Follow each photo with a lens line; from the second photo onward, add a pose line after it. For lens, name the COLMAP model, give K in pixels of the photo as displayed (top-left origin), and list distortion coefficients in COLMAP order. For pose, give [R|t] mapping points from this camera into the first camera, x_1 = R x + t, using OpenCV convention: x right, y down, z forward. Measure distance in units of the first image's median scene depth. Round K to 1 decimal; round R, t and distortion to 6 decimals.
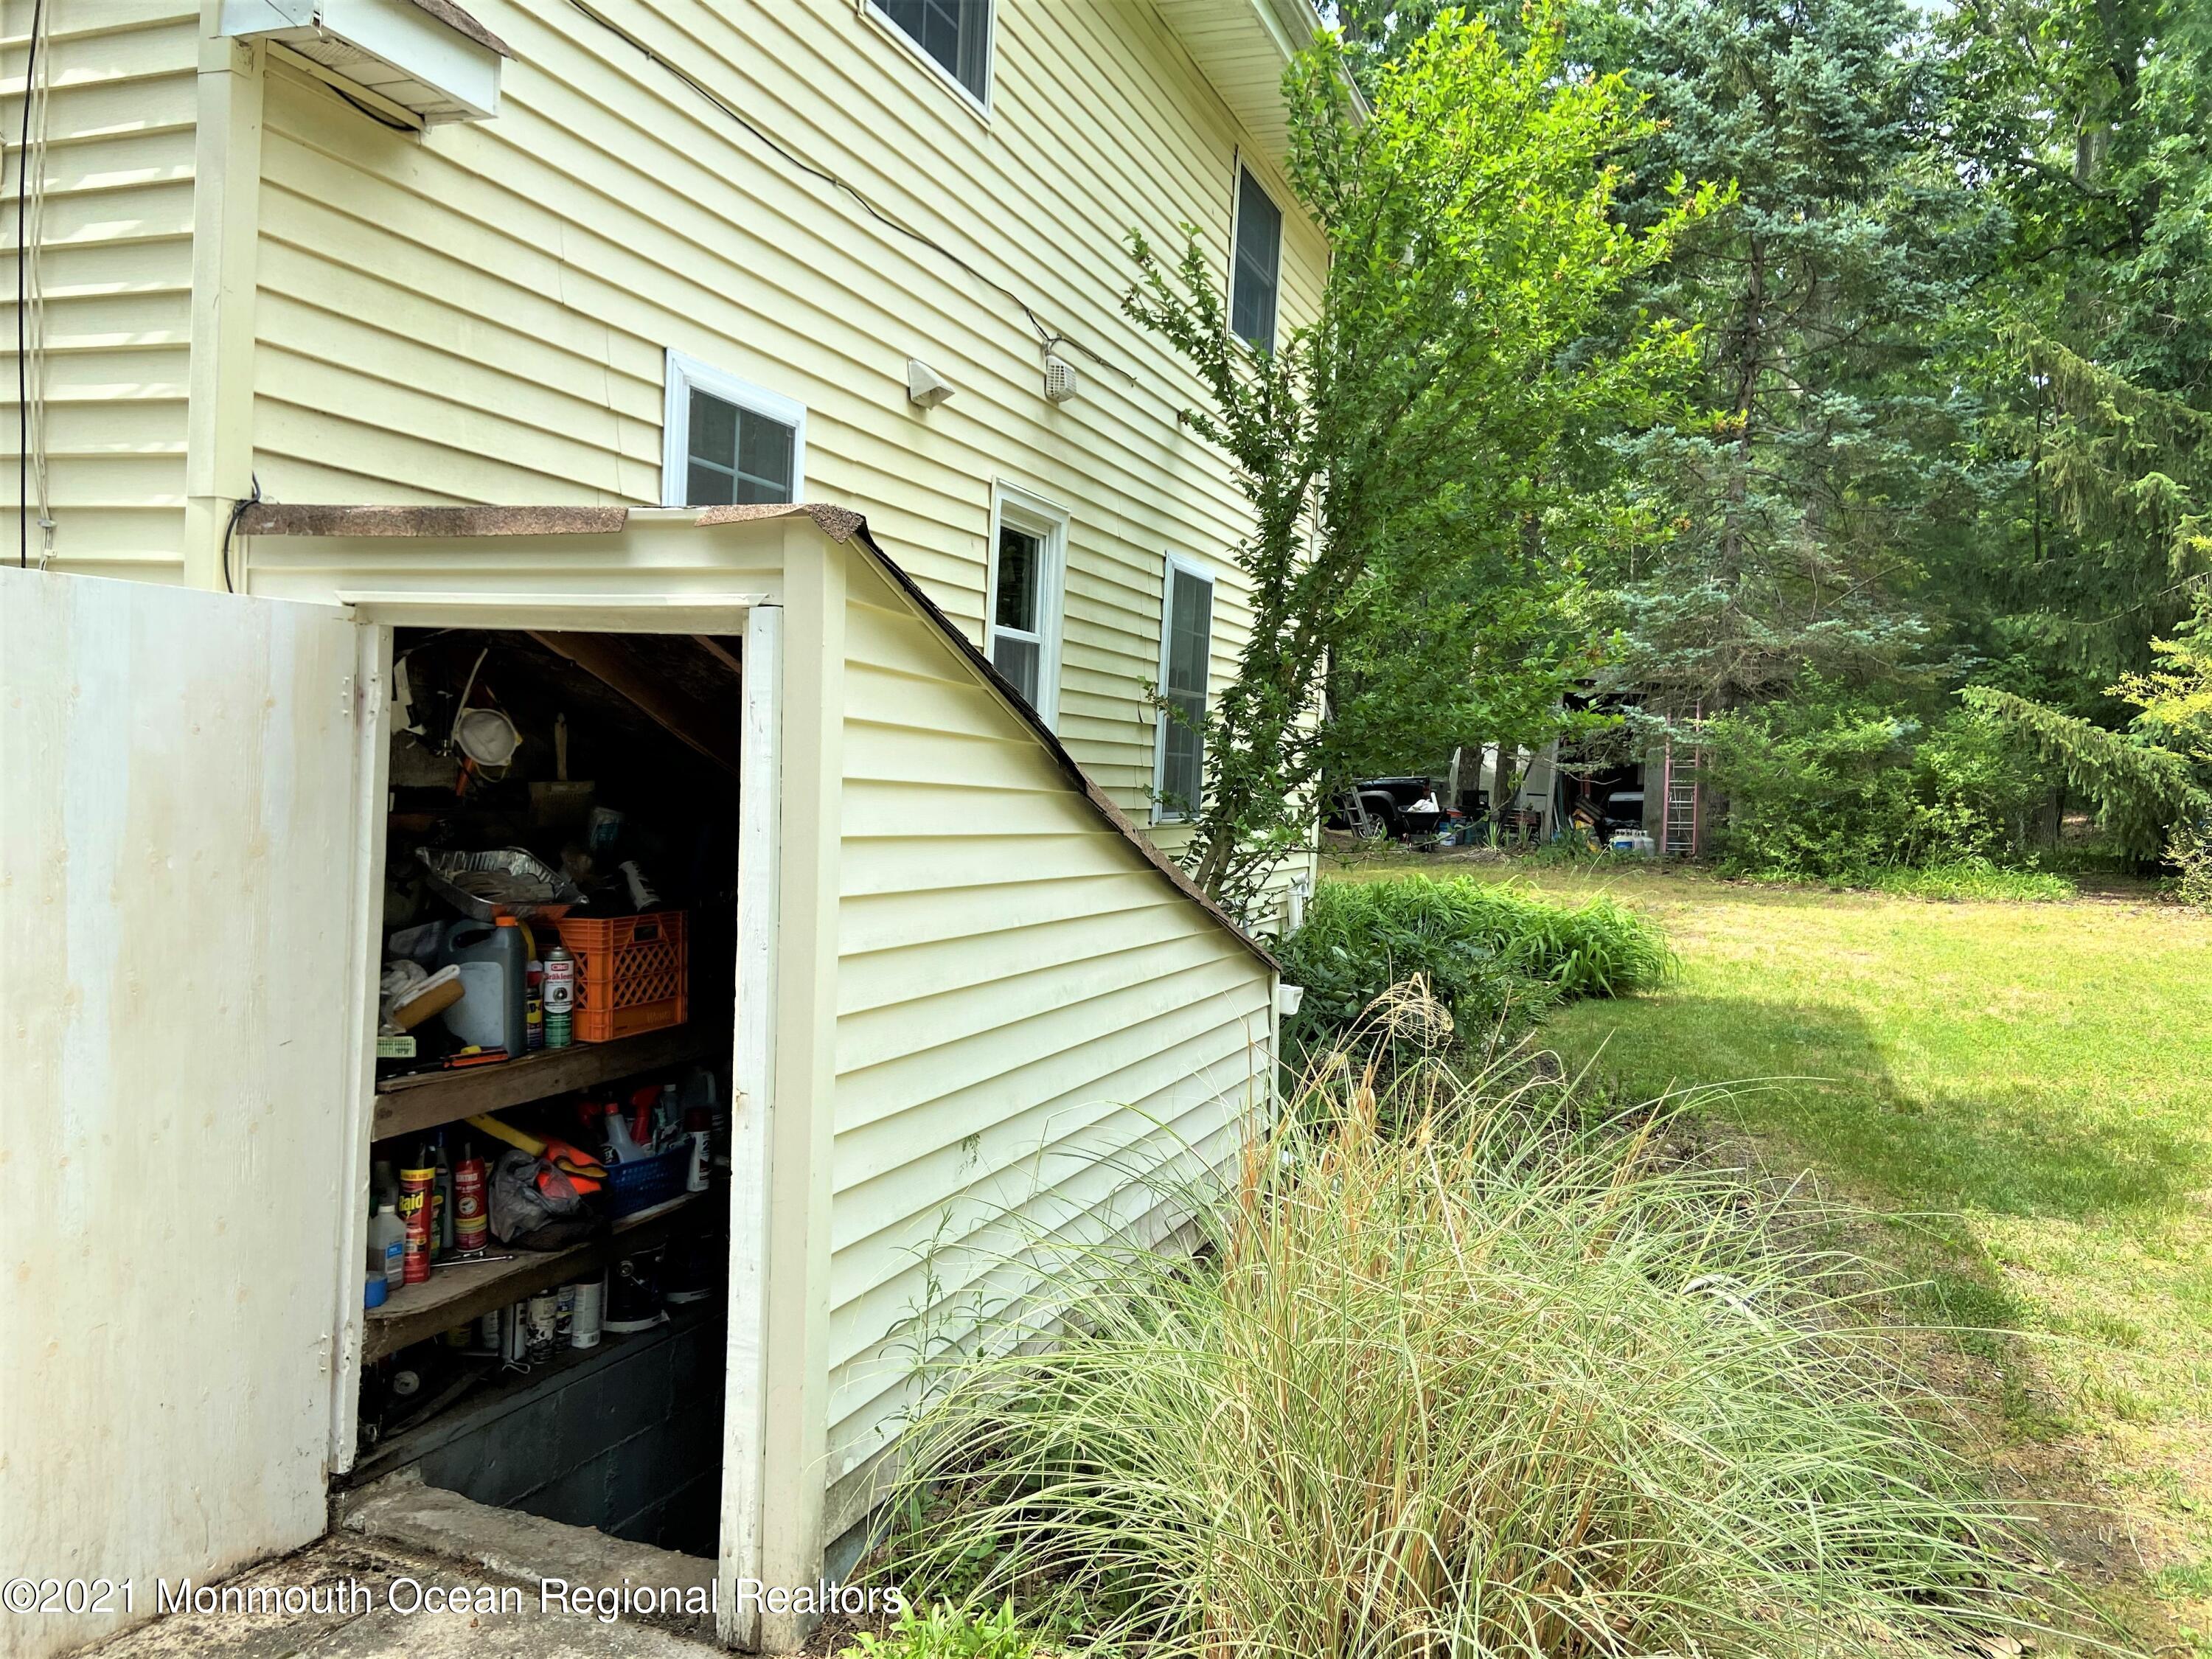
lens RADIAL K [[1711.9, 0, 1102.3], [0, 1711.9, 825.9], [0, 0, 1]] dist [0.073076, -0.082041]
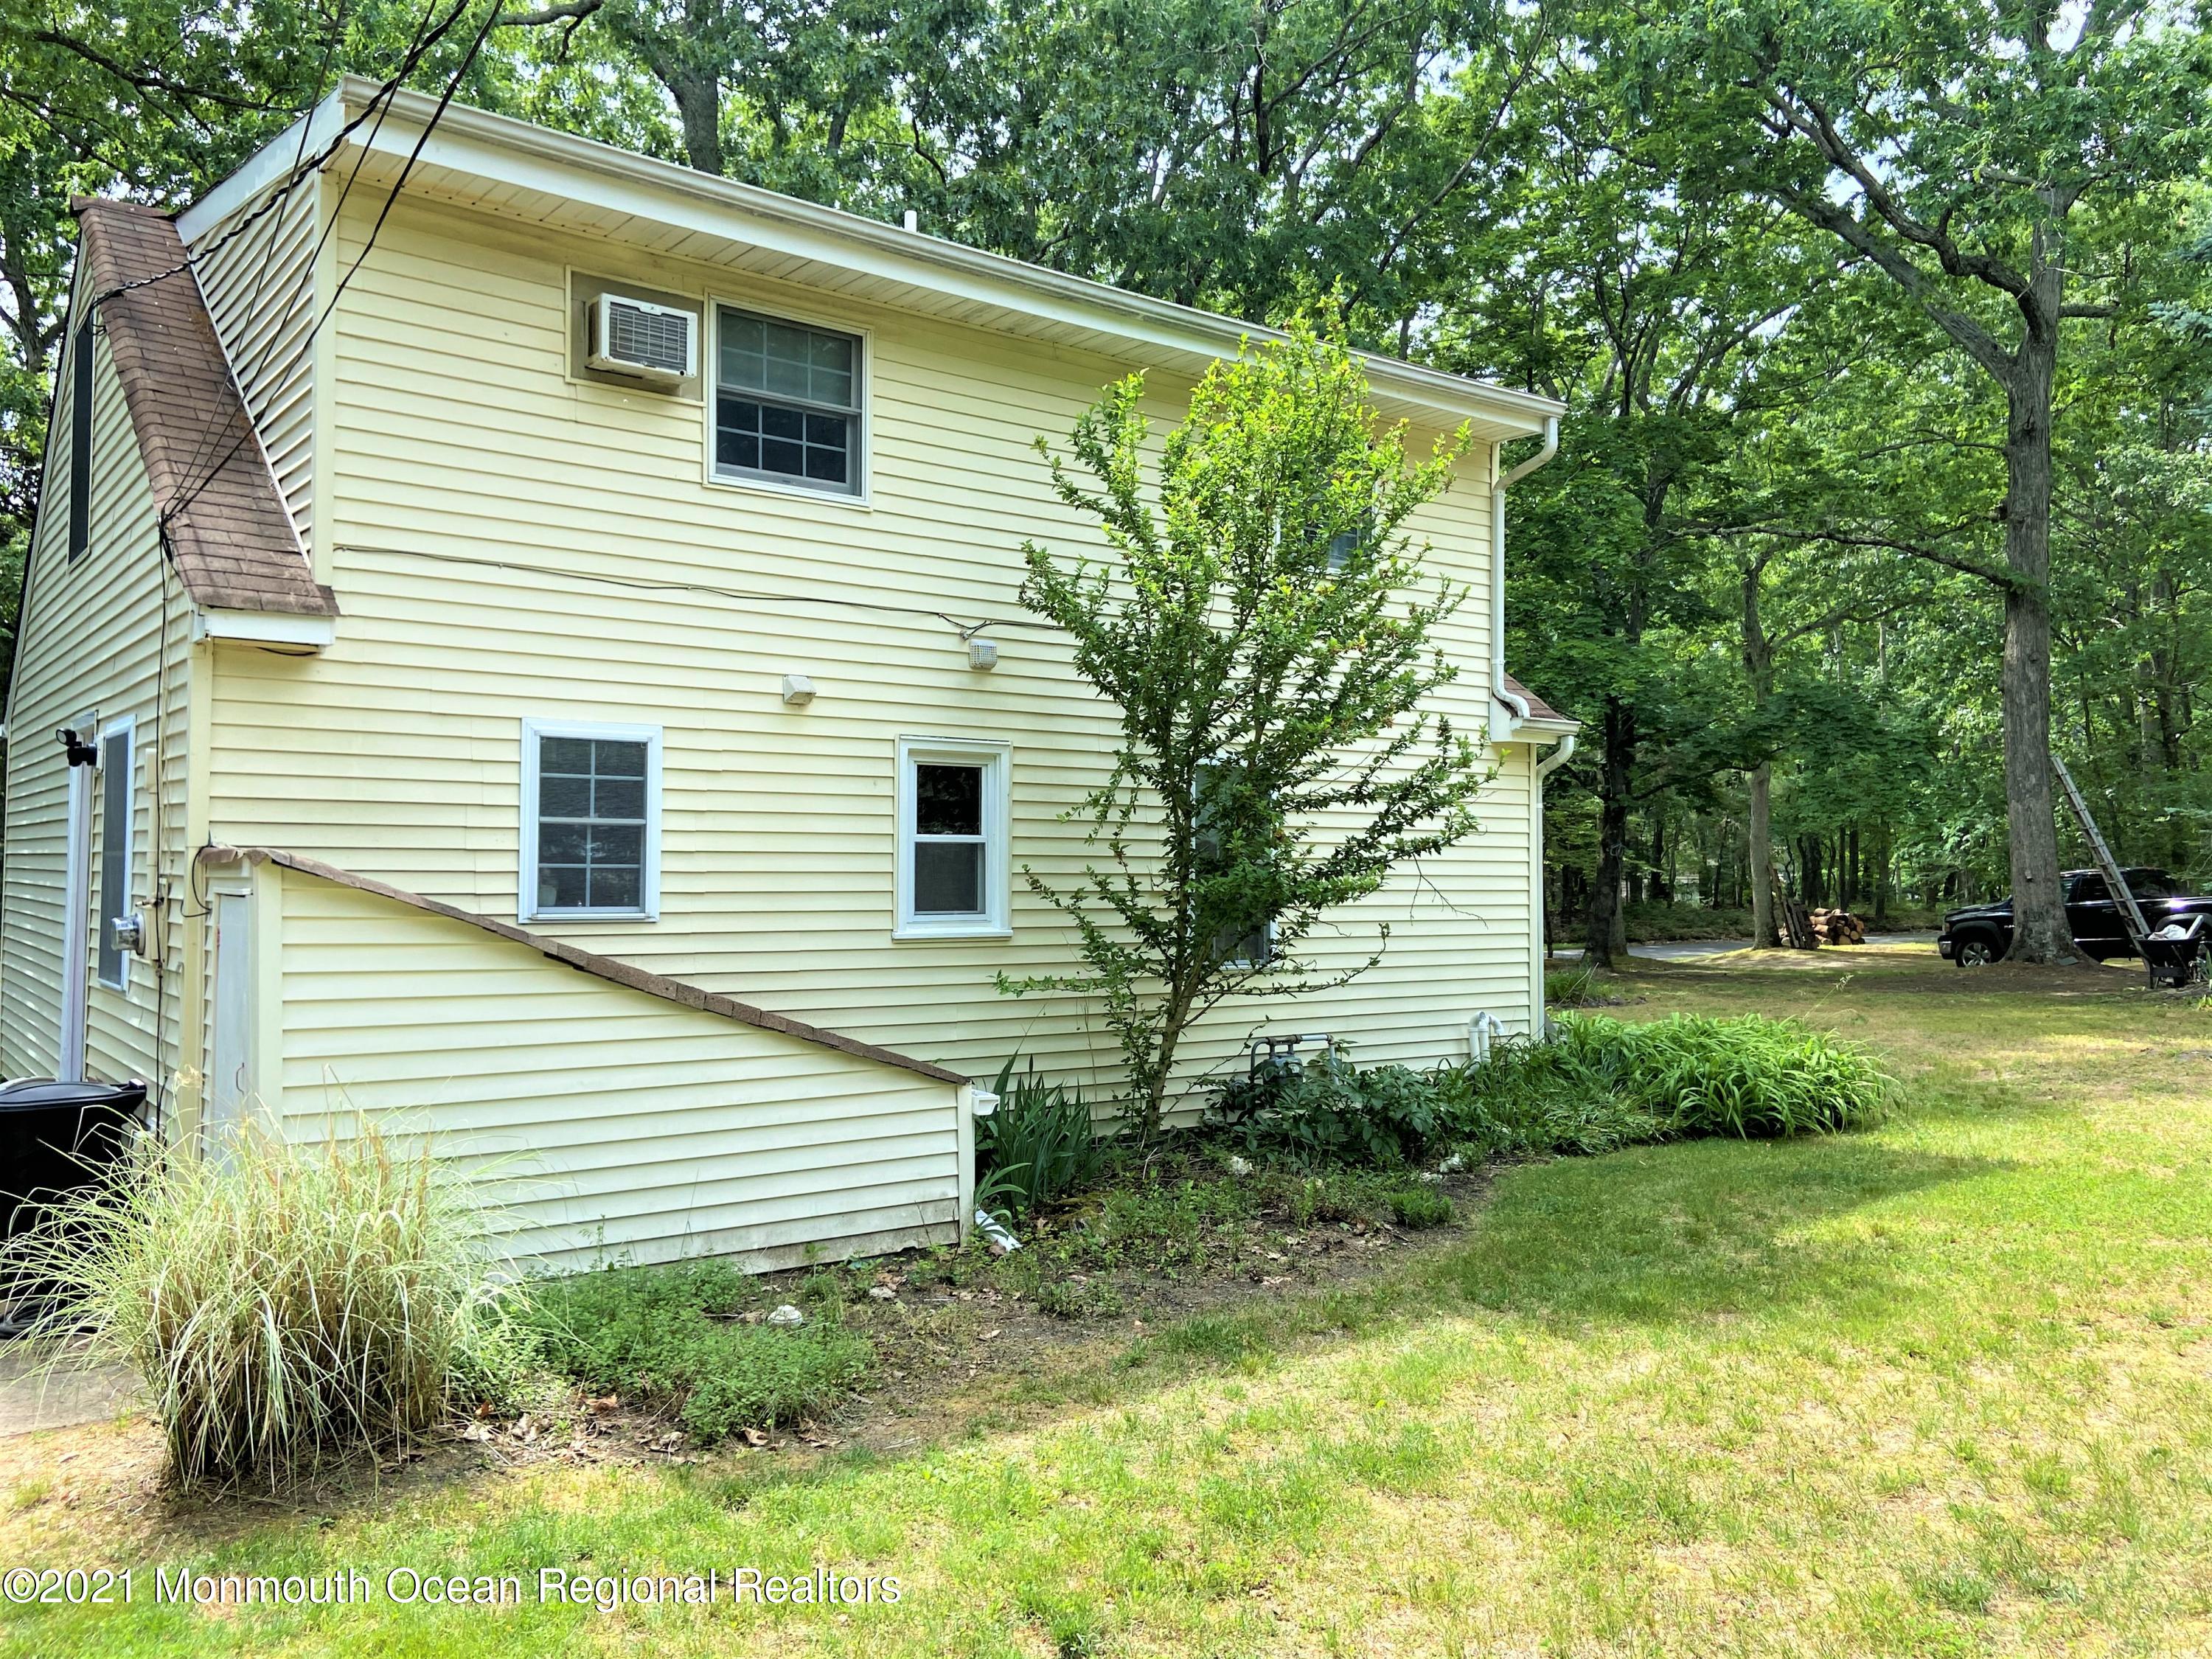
lens RADIAL K [[1719.3, 0, 1109.1], [0, 1719.3, 831.1], [0, 0, 1]] dist [0.009720, 0.000463]
pose [[0.852440, -0.064845, -0.518788, 0.918974], [0.026383, 0.996350, -0.081186, -0.001135], [0.522159, 0.055519, 0.851039, -0.144551]]
